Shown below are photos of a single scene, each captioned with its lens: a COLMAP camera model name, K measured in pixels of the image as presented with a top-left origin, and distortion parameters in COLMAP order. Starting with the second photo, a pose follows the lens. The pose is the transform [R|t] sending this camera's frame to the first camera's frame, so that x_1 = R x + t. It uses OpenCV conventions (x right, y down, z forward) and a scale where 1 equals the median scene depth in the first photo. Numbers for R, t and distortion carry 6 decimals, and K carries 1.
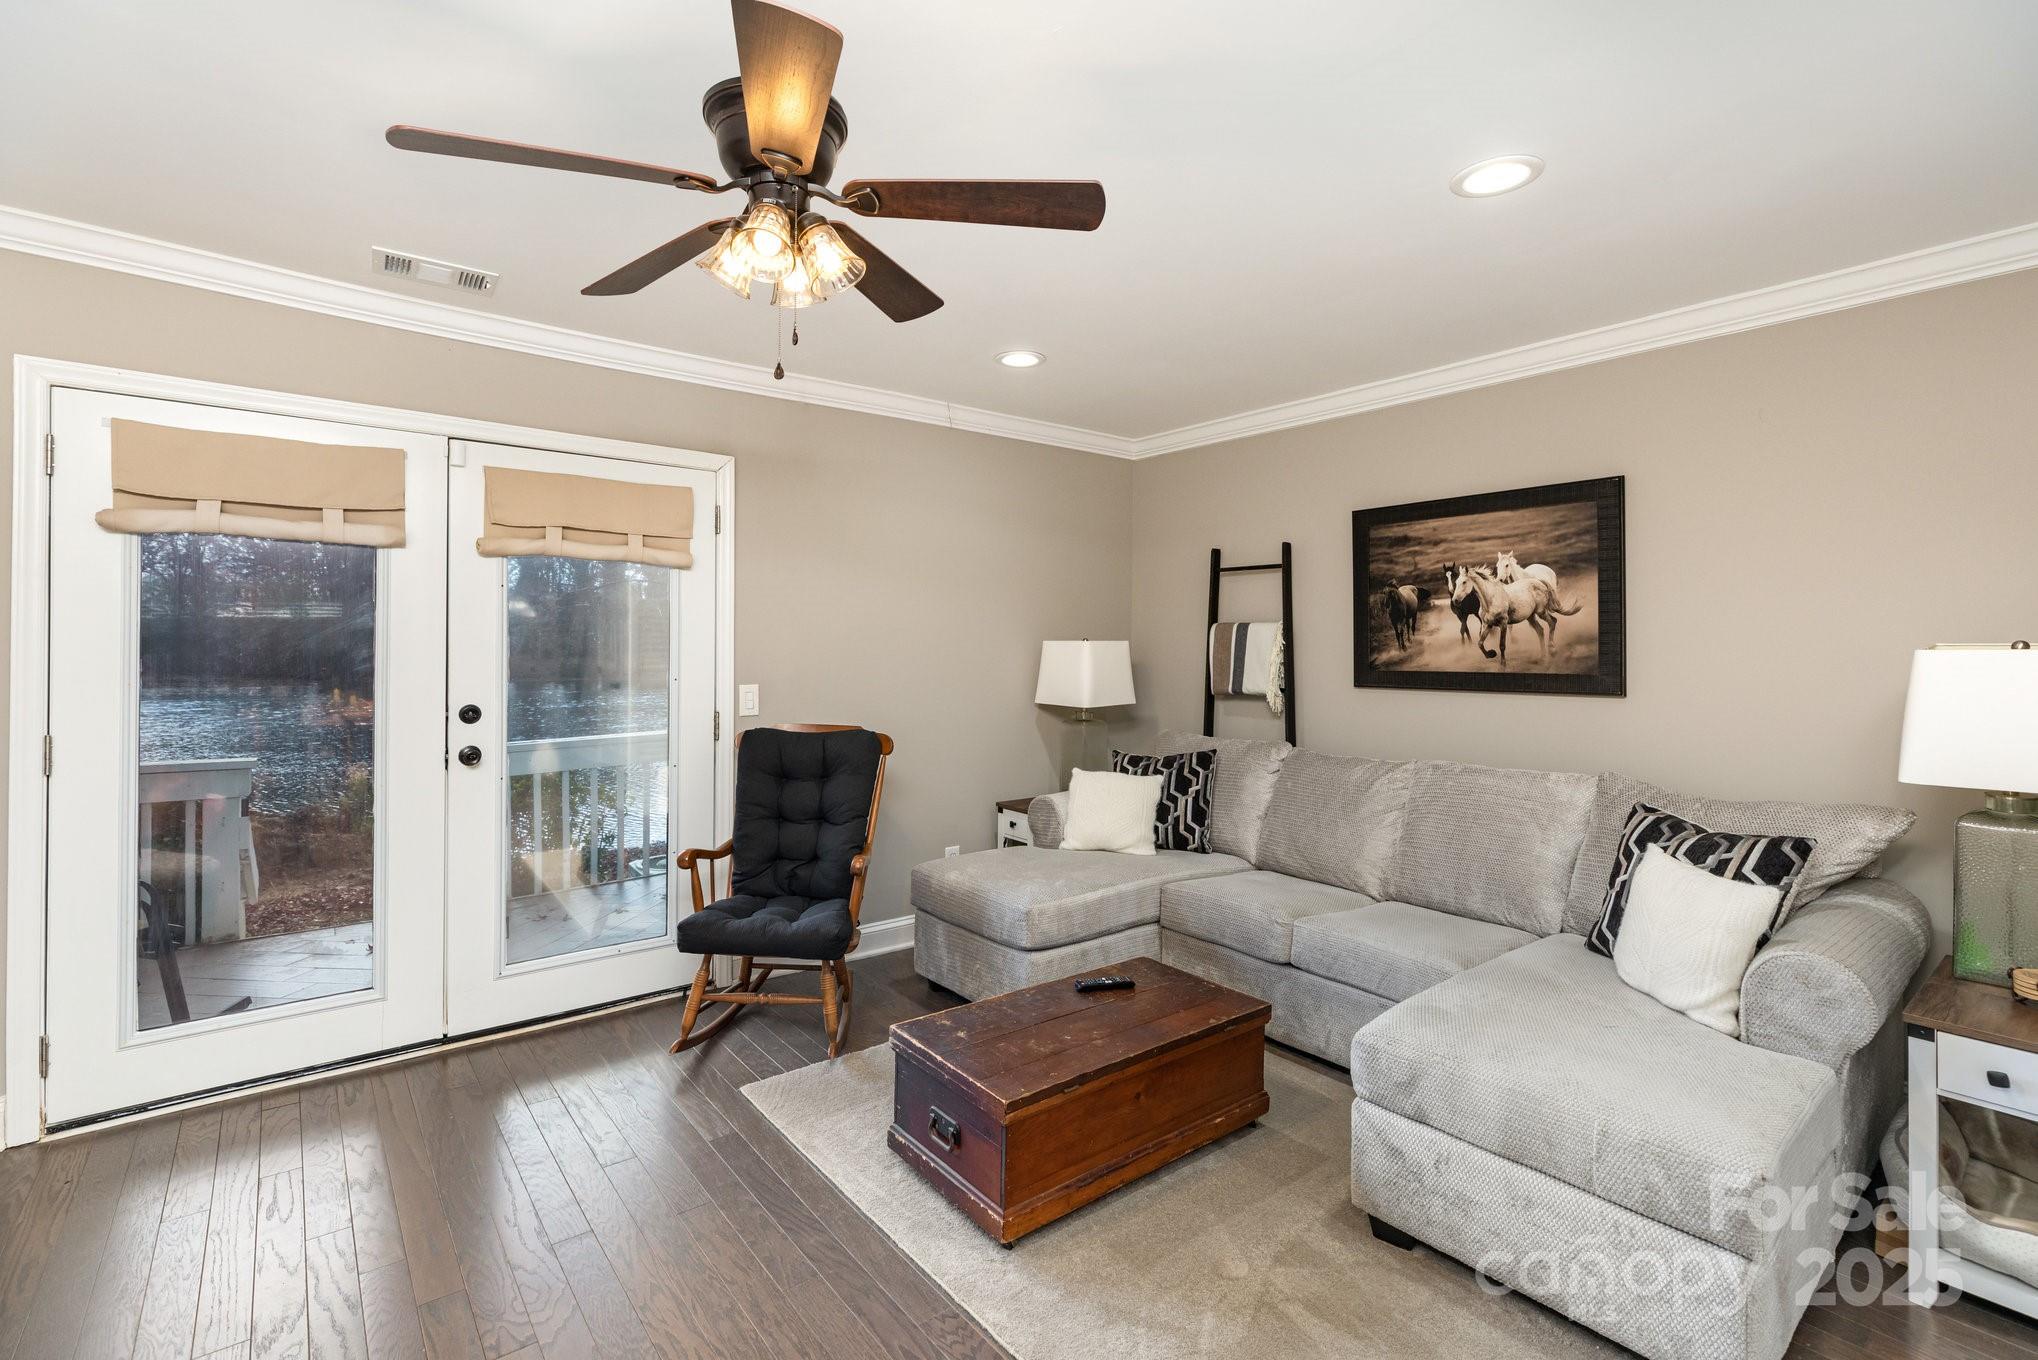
lens RADIAL K [[925.1, 0, 1024.1], [0, 925.1, 661.0], [0, 0, 1]] dist [0.010785, -0.000362]
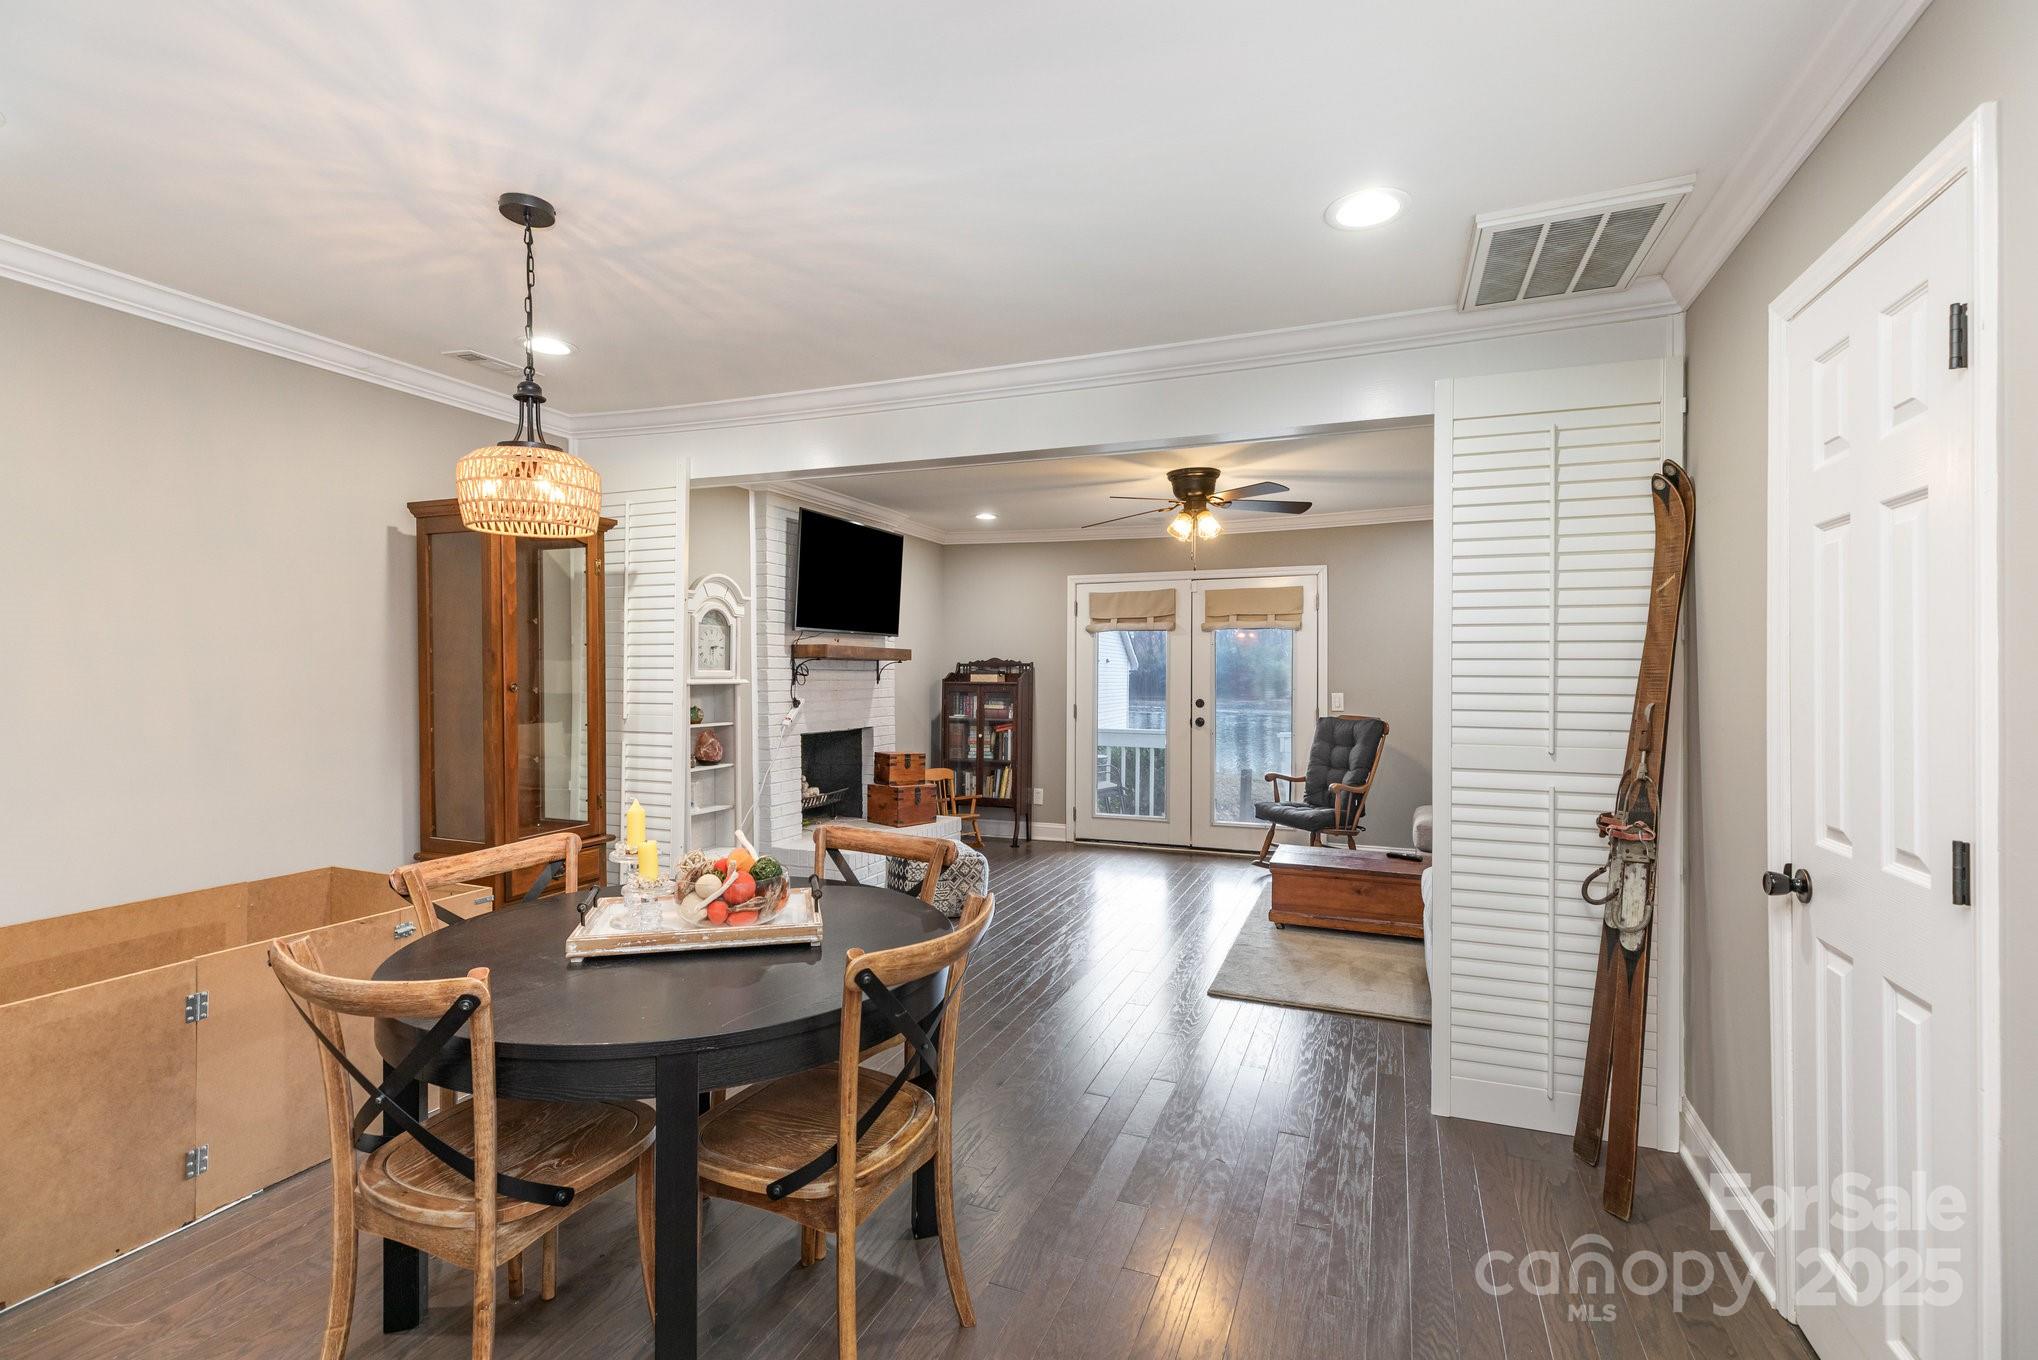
lens RADIAL K [[921.5, 0, 1015.5], [0, 921.5, 681.4], [0, 0, 1]] dist [0.000252, -0.000129]
pose [[0.490169, -0.001199, -0.871627, 0.914693], [-0.004503, 0.999982, -0.003908, 0.013253], [0.871616, 0.005841, 0.490155, -0.383590]]
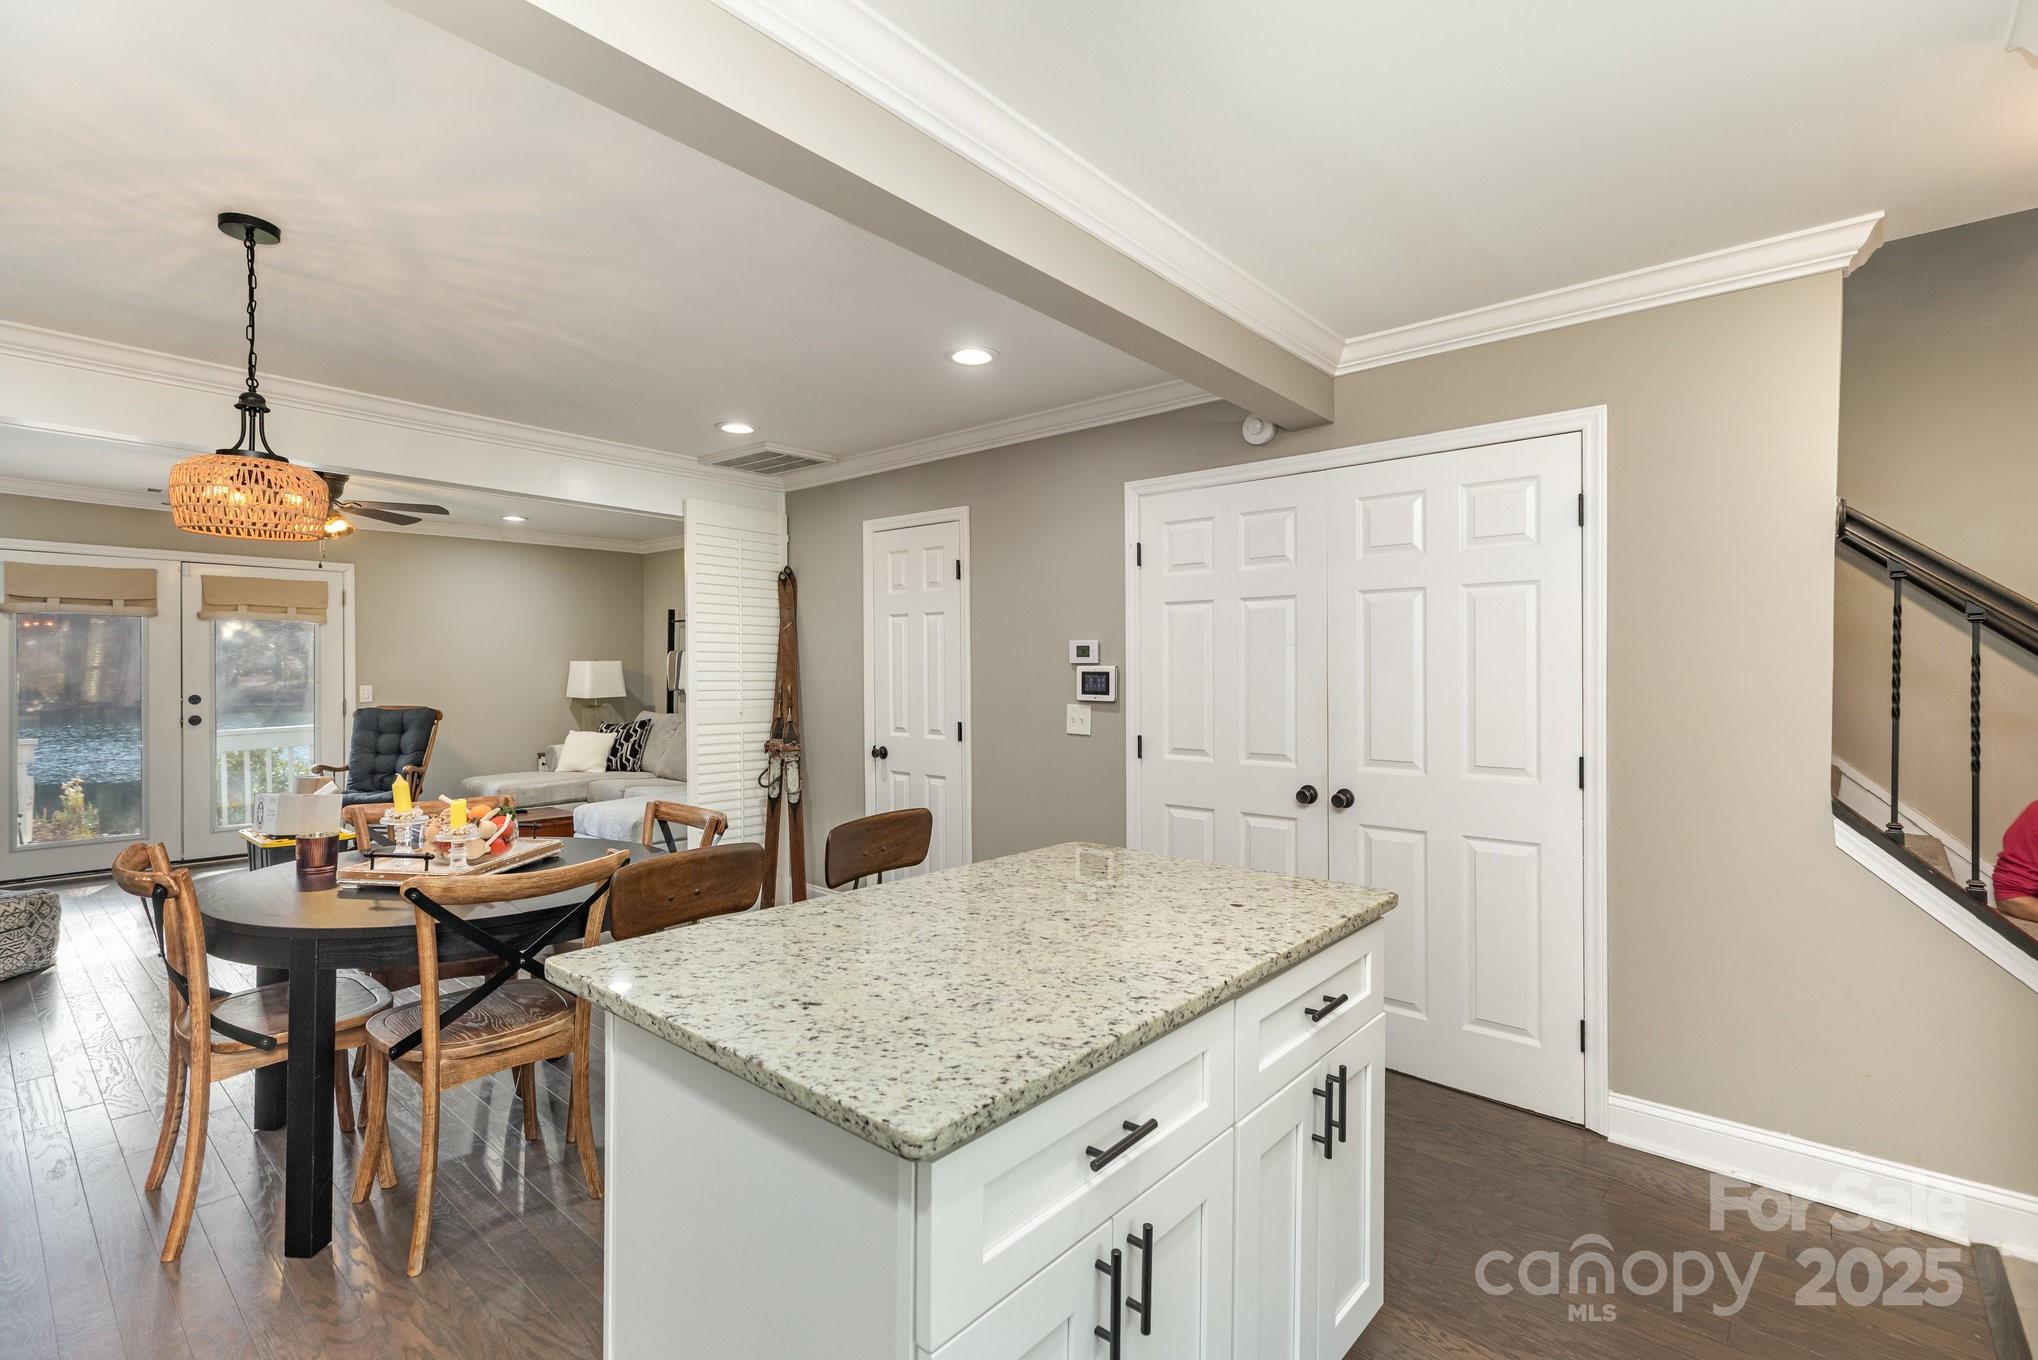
lens RADIAL K [[921.5, 0, 1015.5], [0, 921.5, 681.4], [0, 0, 1]] dist [0.000252, -0.000129]
pose [[0.982093, -0.006937, 0.188267, 0.634193], [0.005785, 0.999961, 0.006664, 0.012295], [-0.188306, -0.005456, 0.982095, -1.060743]]
